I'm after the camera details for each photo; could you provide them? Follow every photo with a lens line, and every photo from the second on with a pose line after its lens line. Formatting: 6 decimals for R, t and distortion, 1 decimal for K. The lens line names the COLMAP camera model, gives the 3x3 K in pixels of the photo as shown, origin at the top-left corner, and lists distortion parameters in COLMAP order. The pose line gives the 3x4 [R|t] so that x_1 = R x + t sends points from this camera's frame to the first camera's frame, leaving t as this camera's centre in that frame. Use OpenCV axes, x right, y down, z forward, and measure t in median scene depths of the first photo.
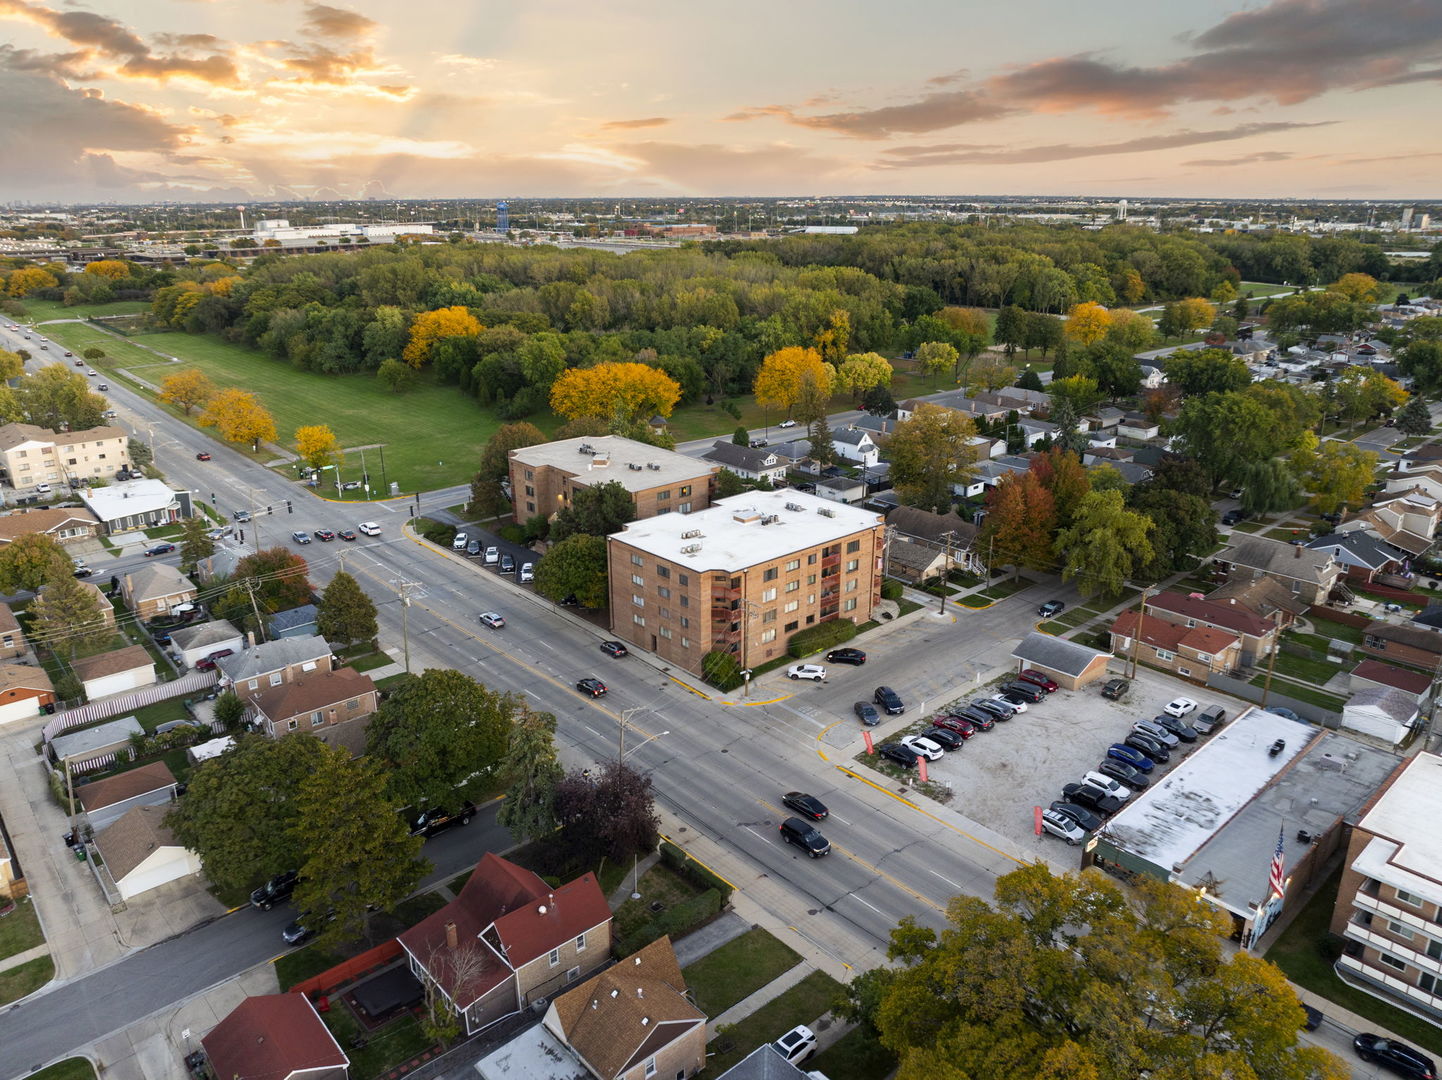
lens RADIAL K [[1020.4, 0, 720.1], [0, 1020.4, 543.6], [0, 0, 1]] dist [-0.039787, -0.005327]
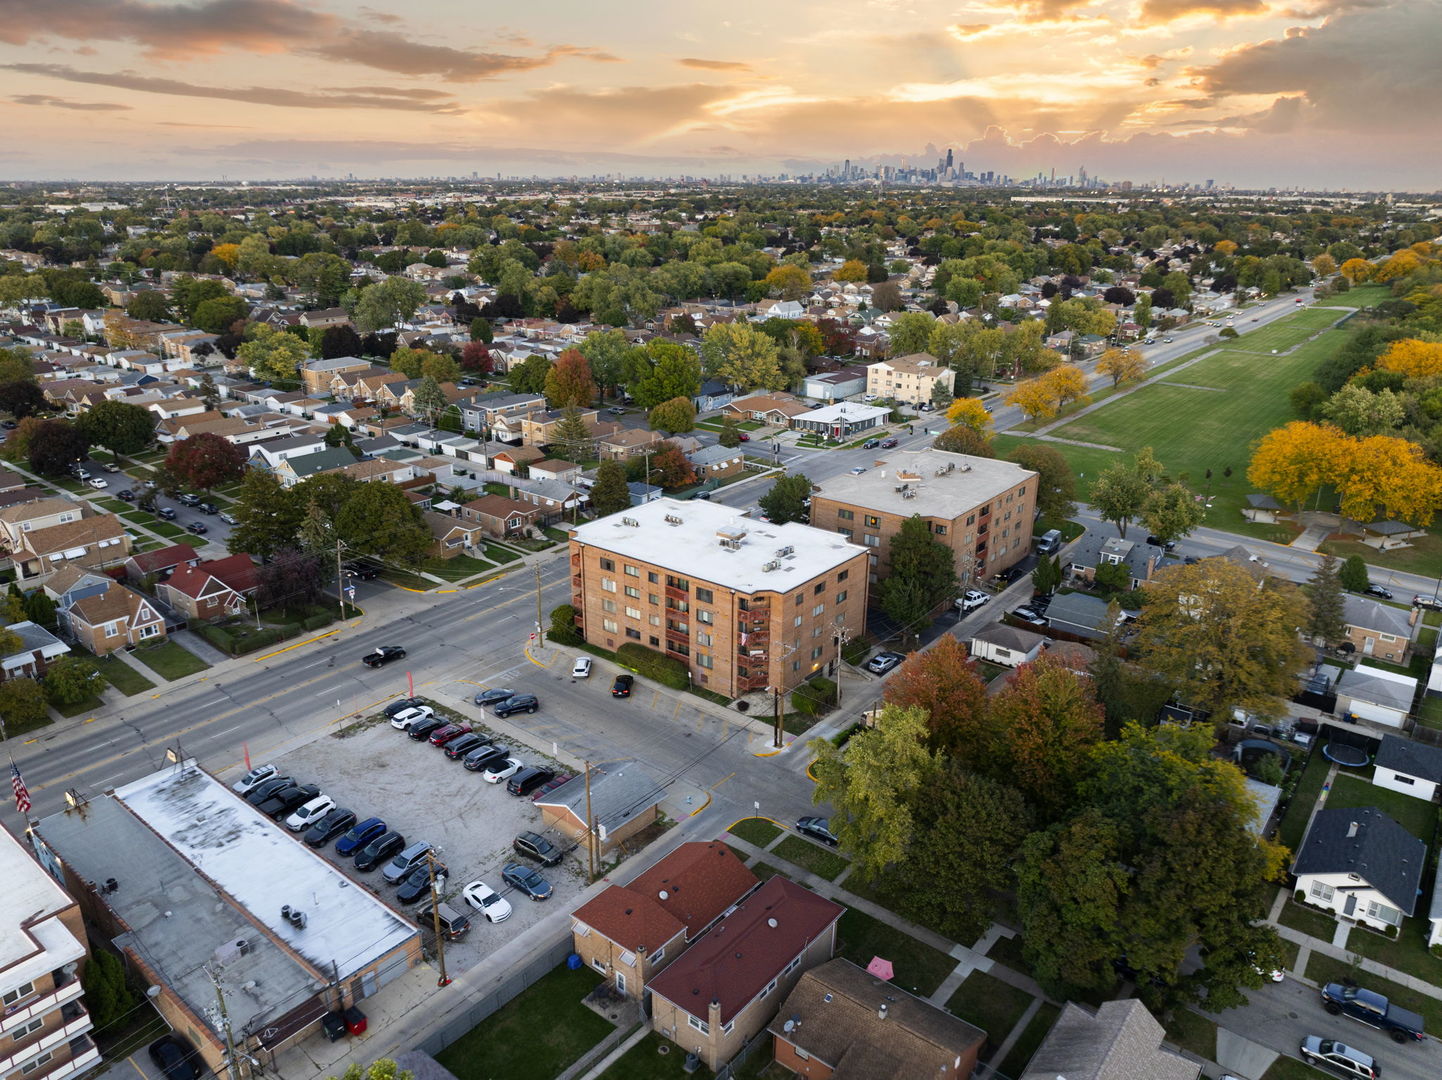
lens RADIAL K [[1020.4, 0, 721.0], [0, 1020.4, 542.3], [0, 0, 1]] dist [-0.039787, -0.005327]
pose [[0.161970, 0.335813, -0.927898, 0.930095], [-0.326802, 0.905506, 0.270664, -0.279425], [0.931110, 0.259400, 0.256410, 0.788628]]
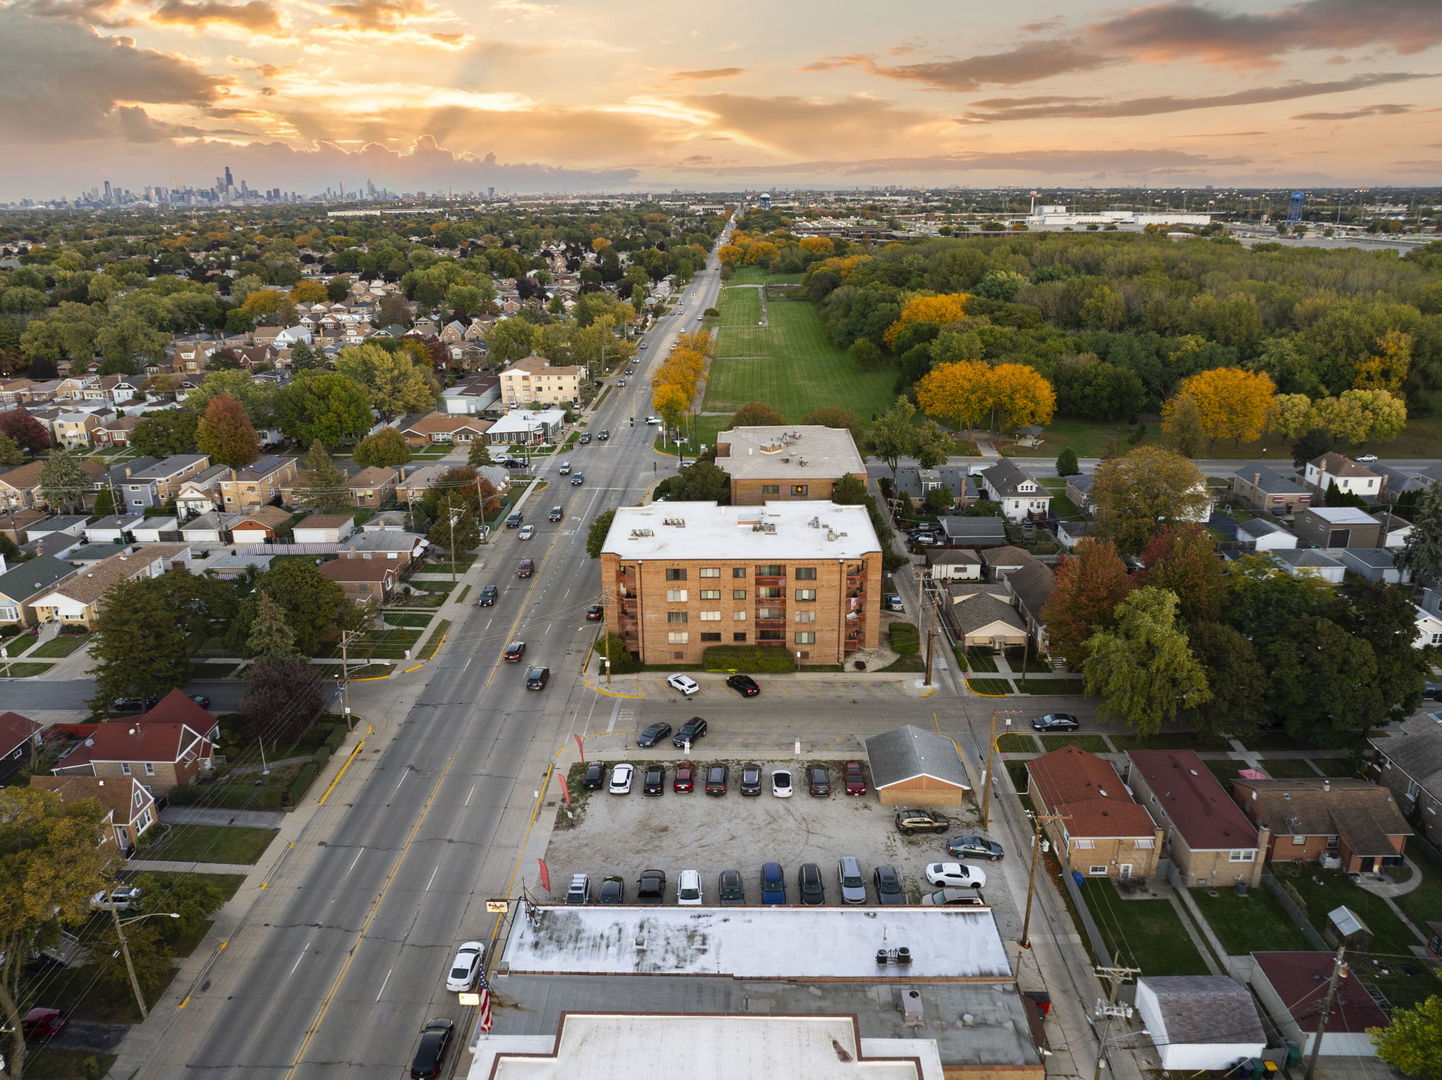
lens RADIAL K [[1020.4, 0, 716.5], [0, 1020.4, 526.6], [0, 0, 1]] dist [-0.039787, -0.005327]
pose [[0.724320, 0.208980, -0.657030, 0.661164], [-0.211211, 0.974396, 0.077081, -0.090964], [0.656316, 0.082940, 0.749914, 0.275569]]
